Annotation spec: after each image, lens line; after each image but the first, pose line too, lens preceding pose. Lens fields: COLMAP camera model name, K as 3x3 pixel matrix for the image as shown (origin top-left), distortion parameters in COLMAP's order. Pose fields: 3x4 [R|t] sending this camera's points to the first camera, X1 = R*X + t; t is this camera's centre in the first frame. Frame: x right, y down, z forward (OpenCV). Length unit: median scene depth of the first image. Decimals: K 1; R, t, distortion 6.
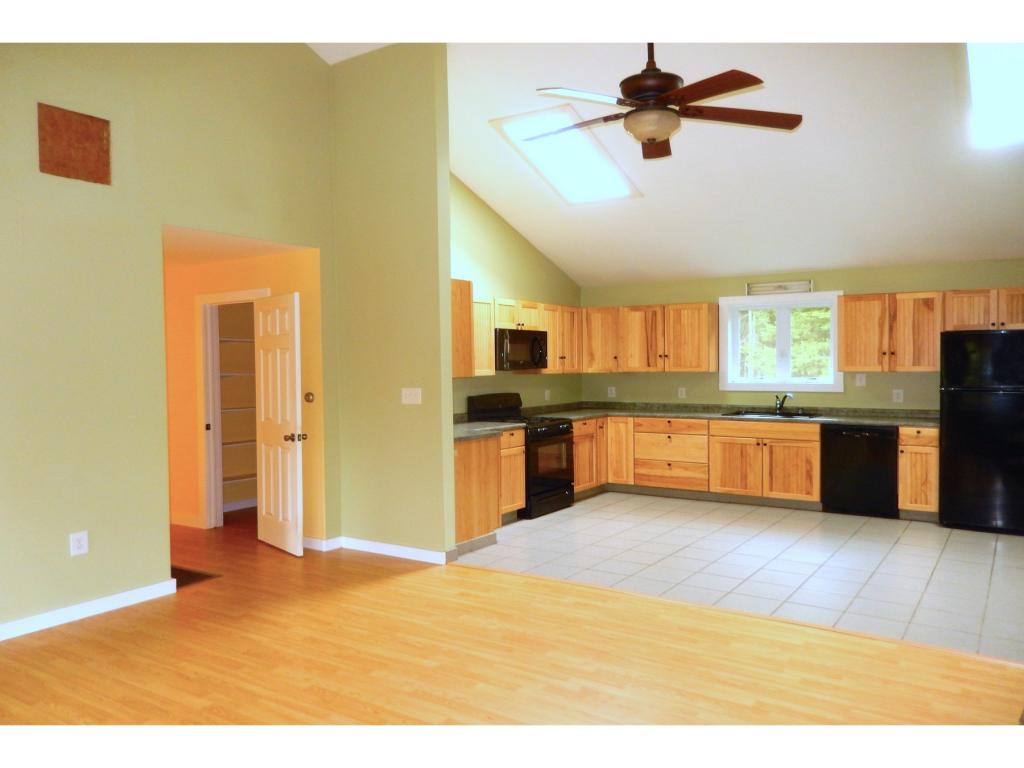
lens RADIAL K [[772.1, 0, 516.7], [0, 772.1, 366.3], [0, 0, 1]] dist [-0.018416, 0.014290]
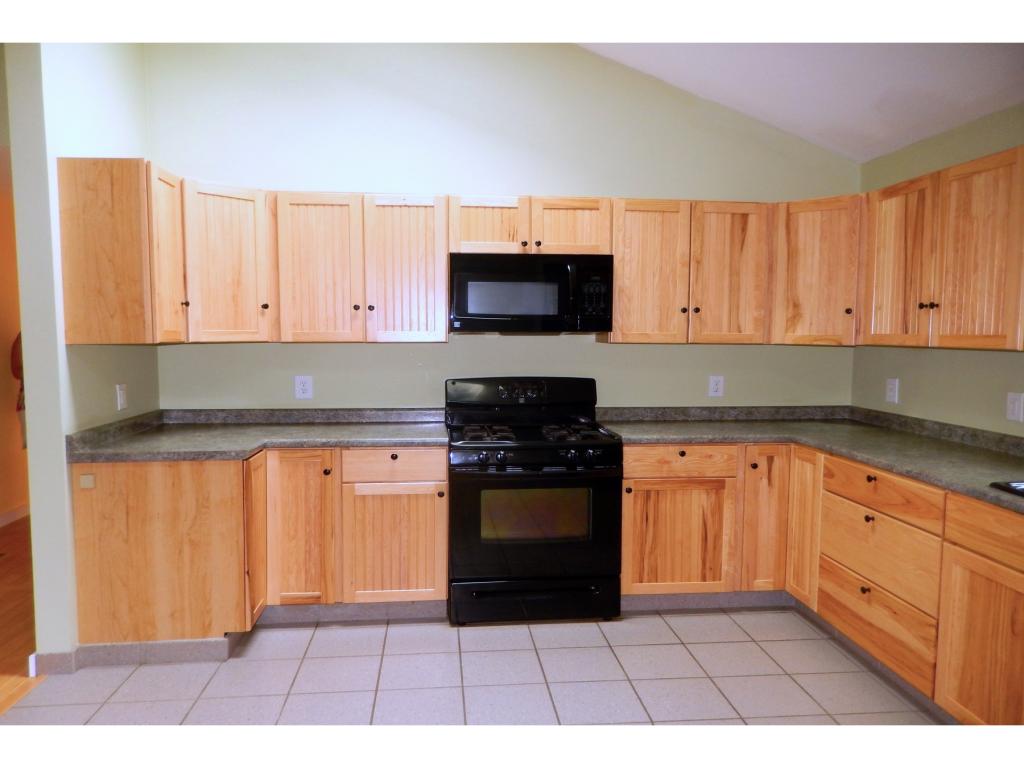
lens RADIAL K [[772.1, 0, 509.4], [0, 772.1, 382.7], [0, 0, 1]] dist [-0.018416, 0.014290]
pose [[0.638272, 0.066173, -0.766962, 0.399846], [-0.012507, 0.997058, 0.075618, -0.001251], [0.769710, -0.038672, 0.637222, 0.675502]]
